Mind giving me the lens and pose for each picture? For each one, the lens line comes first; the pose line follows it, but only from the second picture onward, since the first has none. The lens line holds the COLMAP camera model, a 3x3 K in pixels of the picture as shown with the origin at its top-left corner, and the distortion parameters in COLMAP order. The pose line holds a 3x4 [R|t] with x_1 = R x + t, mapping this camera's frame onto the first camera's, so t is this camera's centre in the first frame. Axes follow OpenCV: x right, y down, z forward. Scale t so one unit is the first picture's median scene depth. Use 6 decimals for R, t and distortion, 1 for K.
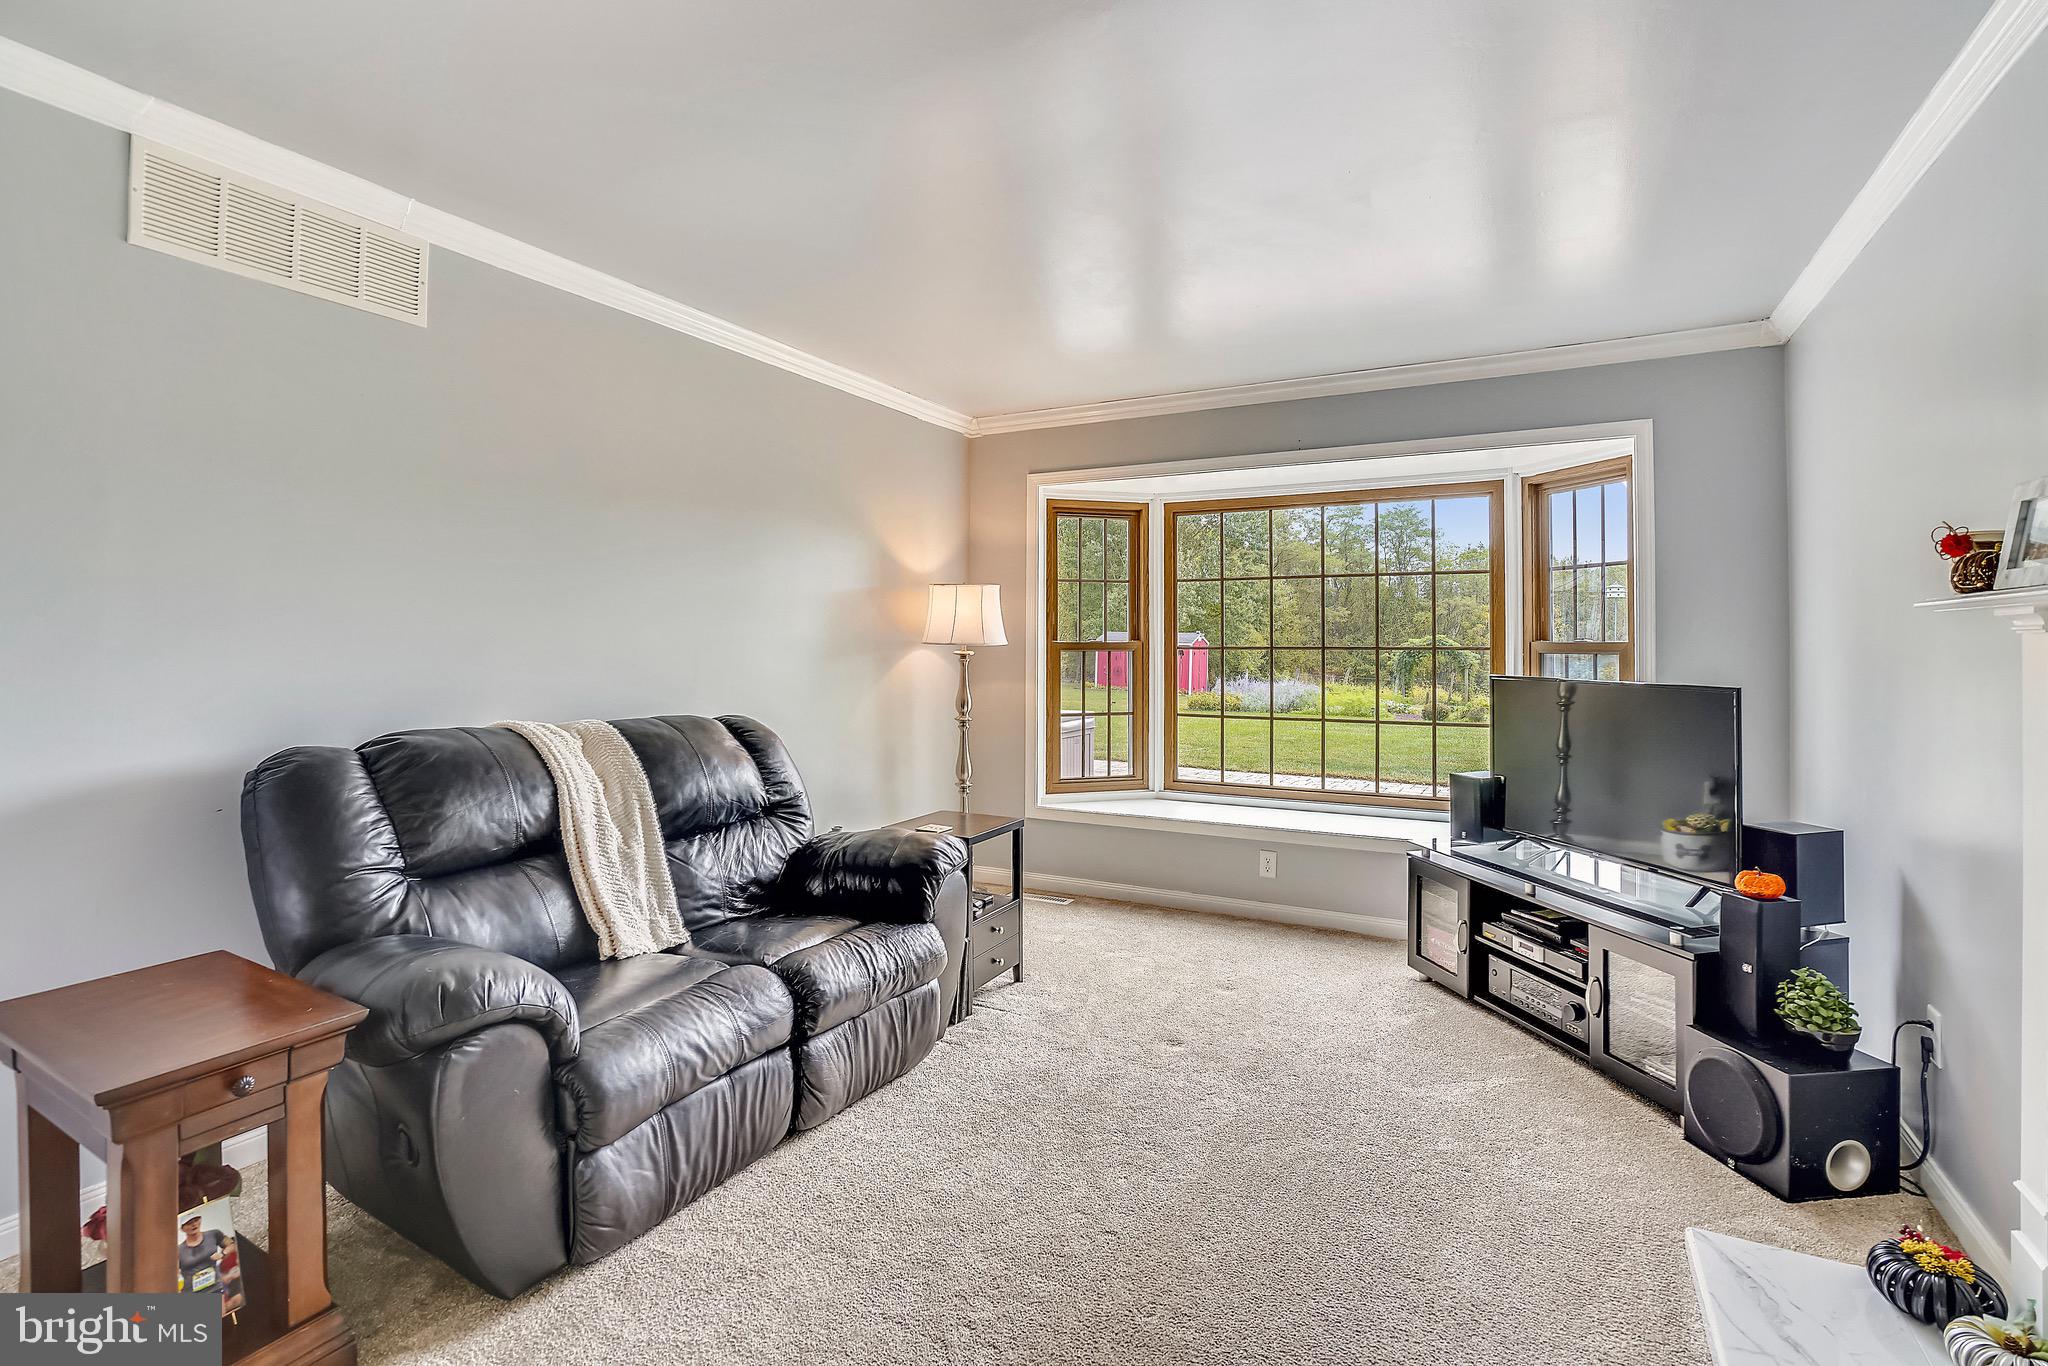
lens RADIAL K [[994.7, 0, 988.4], [0, 994.7, 643.1], [0, 0, 1]] dist [0.002810, 0.008040]
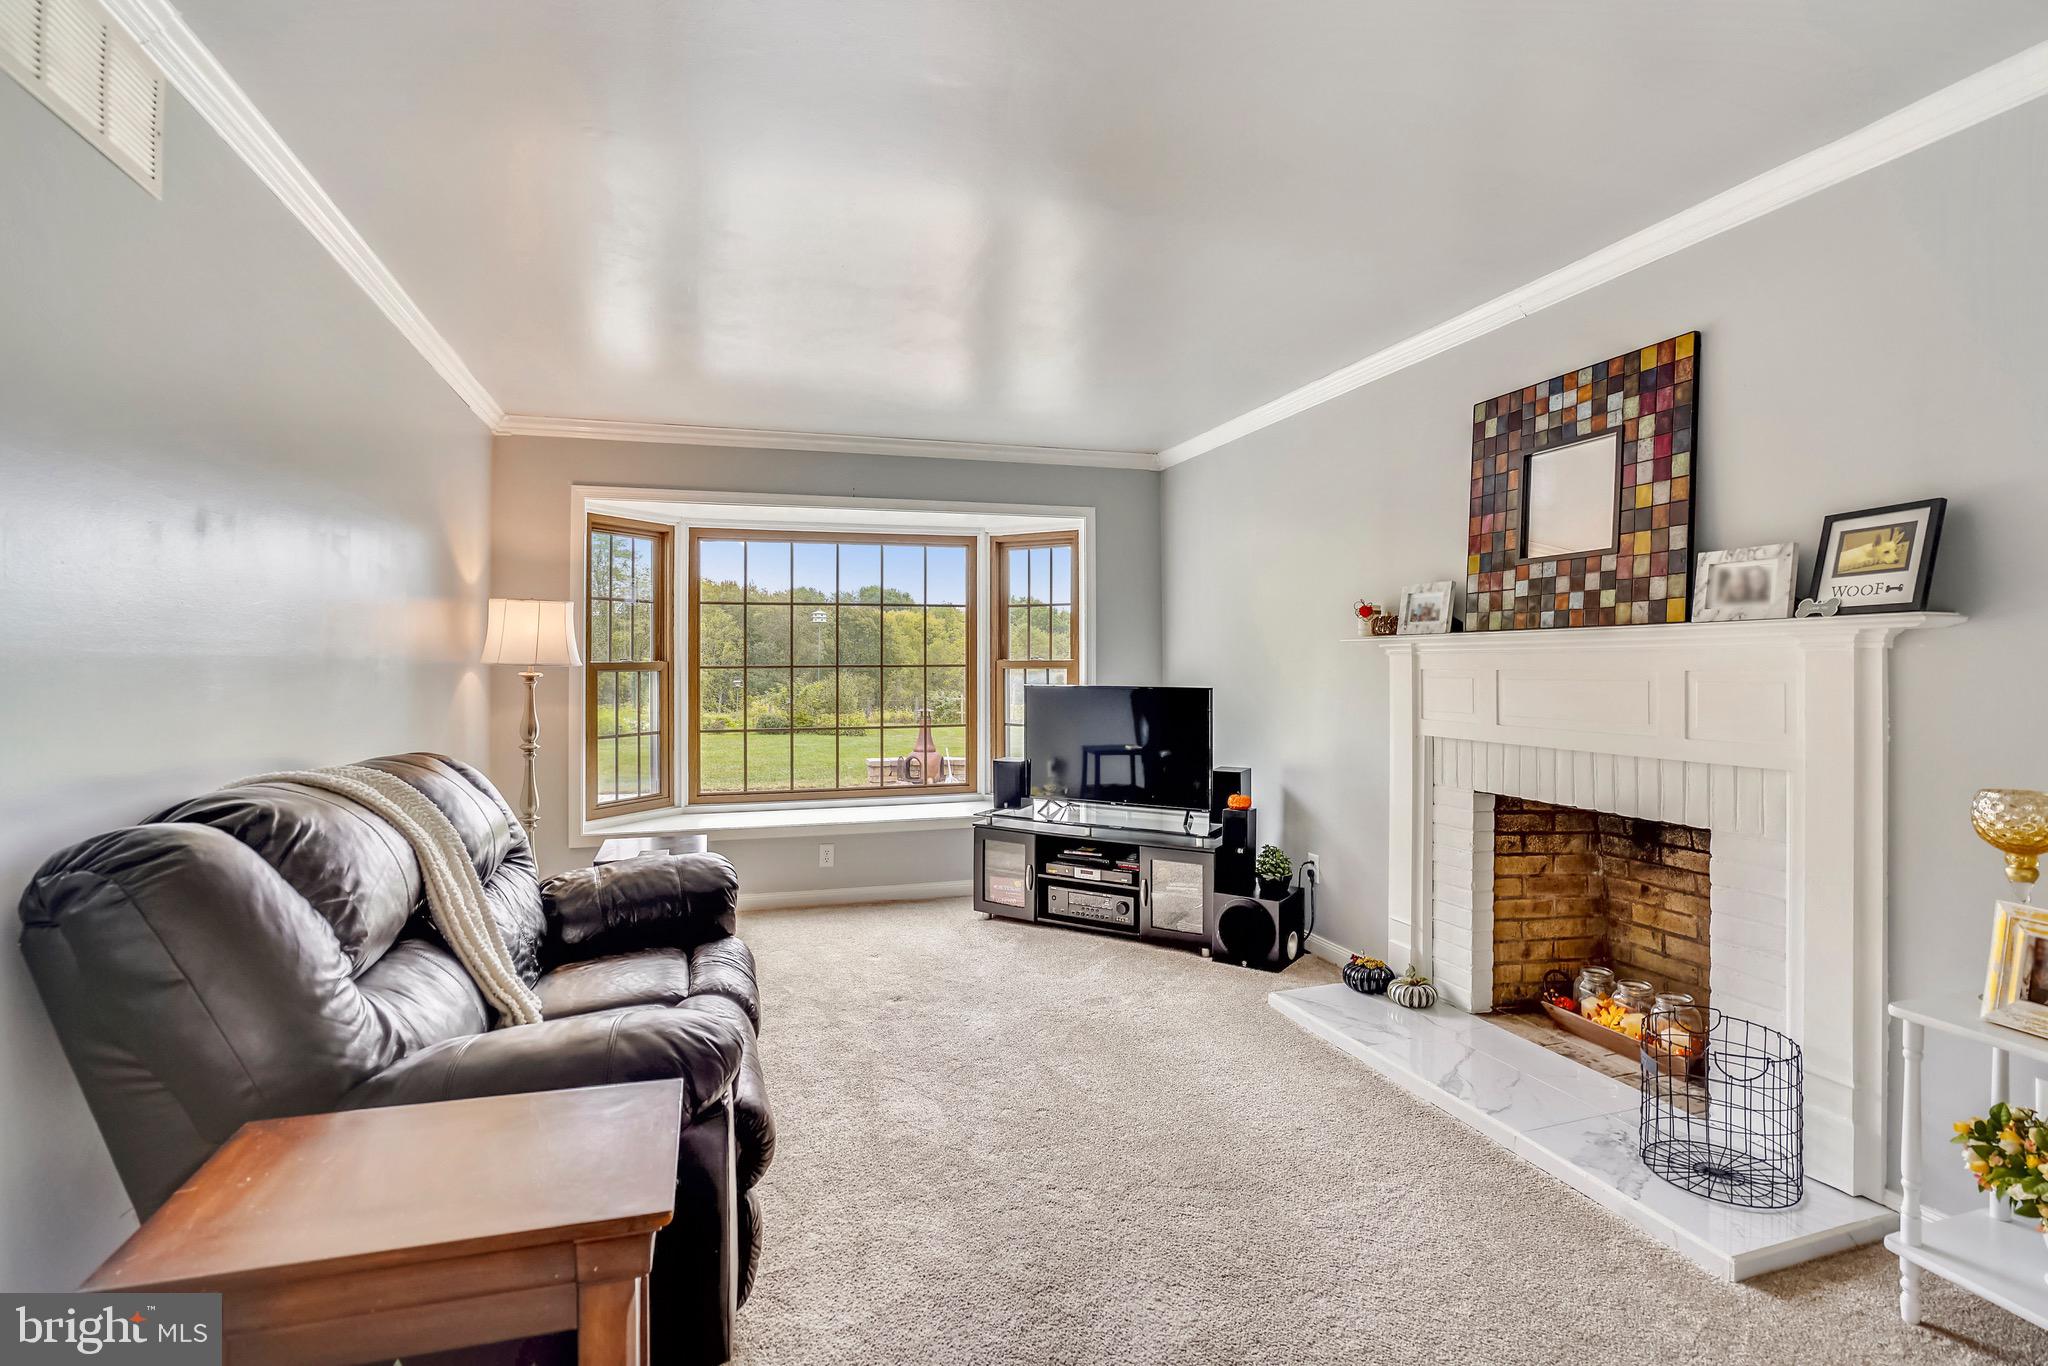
lens RADIAL K [[994.7, 0, 1025.1], [0, 994.7, 665.9], [0, 0, 1]] dist [0.002810, 0.008040]
pose [[0.699399, -0.010099, 0.714660, -0.443089], [0.005682, 0.999947, 0.008570, -0.005212], [-0.714708, -0.001933, 0.699420, 0.045781]]
